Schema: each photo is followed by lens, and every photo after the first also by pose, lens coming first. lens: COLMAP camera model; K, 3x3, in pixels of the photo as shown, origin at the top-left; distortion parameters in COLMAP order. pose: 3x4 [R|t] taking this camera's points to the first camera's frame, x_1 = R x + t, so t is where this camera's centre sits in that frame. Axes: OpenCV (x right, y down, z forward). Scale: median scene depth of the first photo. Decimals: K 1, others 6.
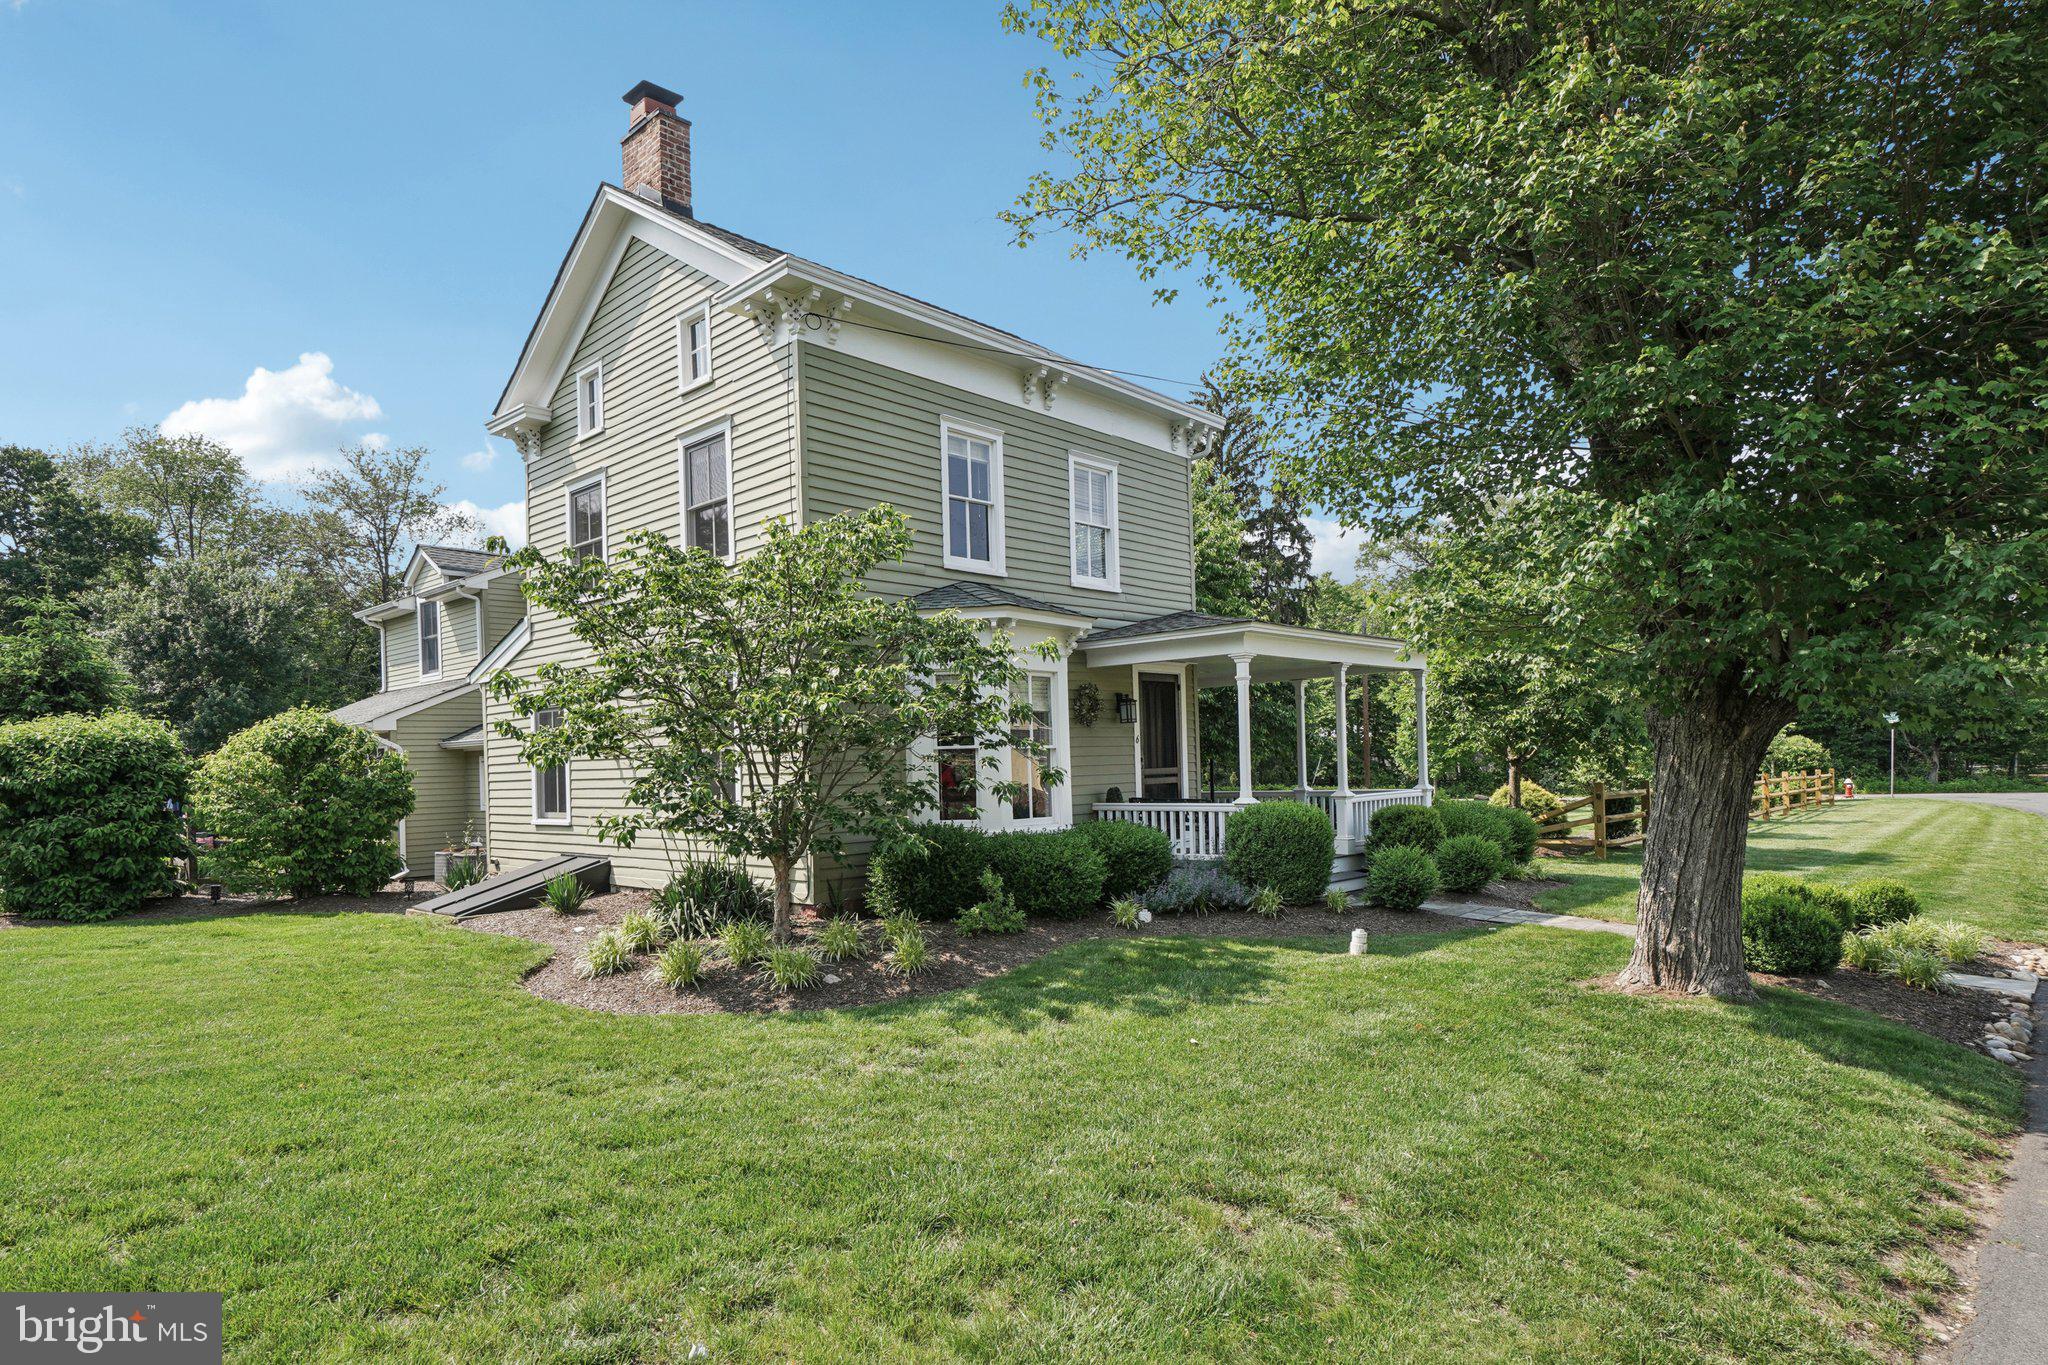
lens RADIAL K [[1121.7, 0, 1024.5], [0, 1121.7, 755.0], [0, 0, 1]] dist [-0.003968, -0.000741]
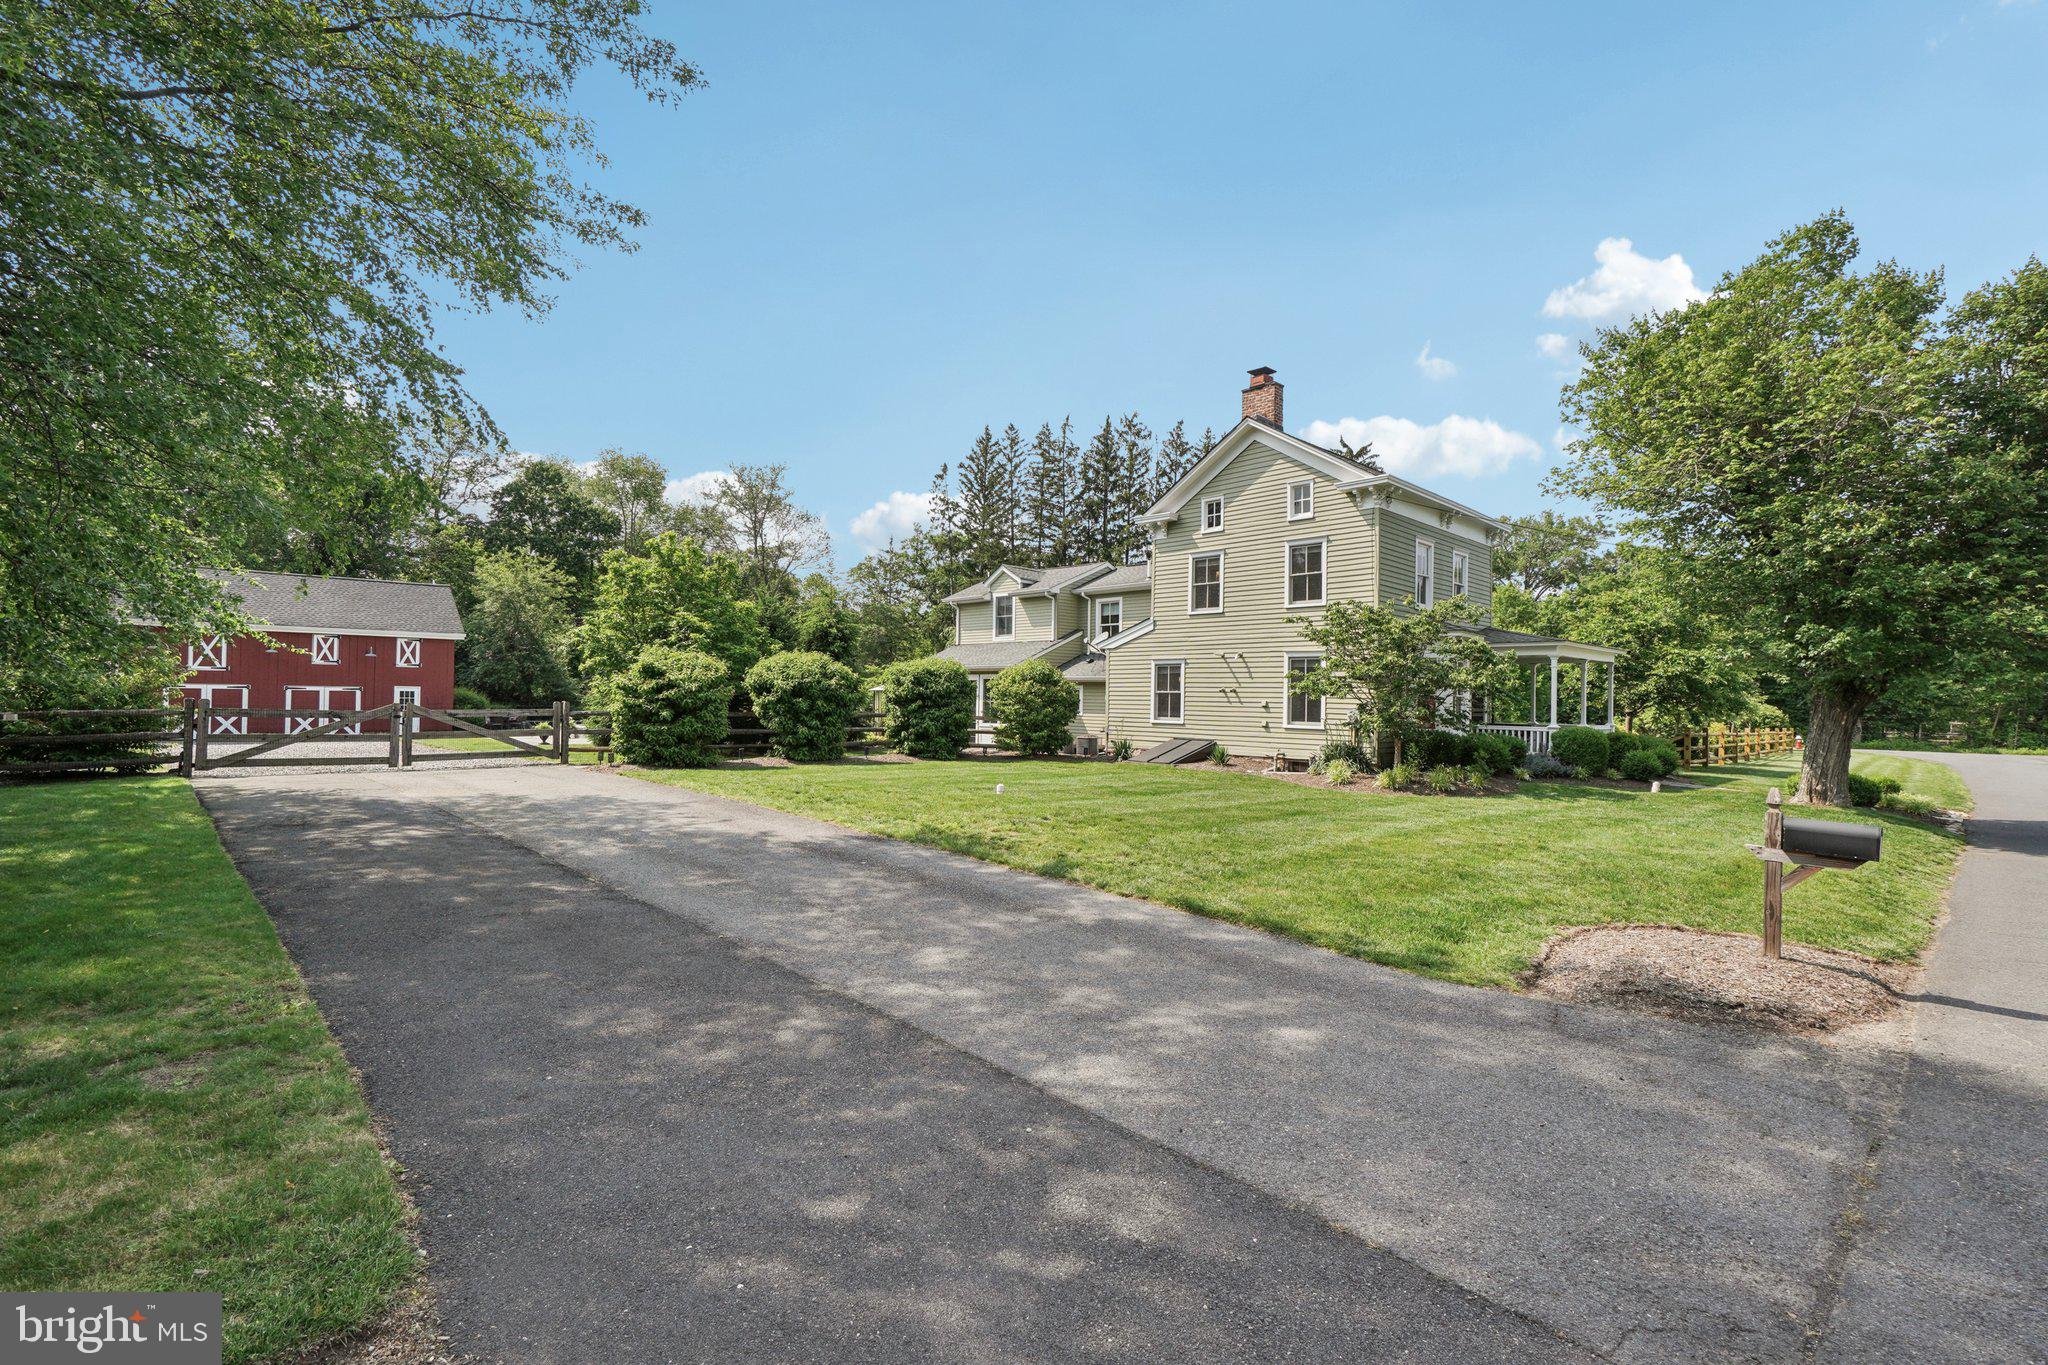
lens RADIAL K [[896.4, 0, 1024.0], [0, 896.4, 682.5], [0, 0, 1]] dist [-0.000722, -0.000076]
pose [[0.997700, 0.042872, -0.052509, -0.690485], [-0.043300, 0.999037, -0.007040, 0.014690], [0.052157, 0.009298, 0.998596, -0.695846]]
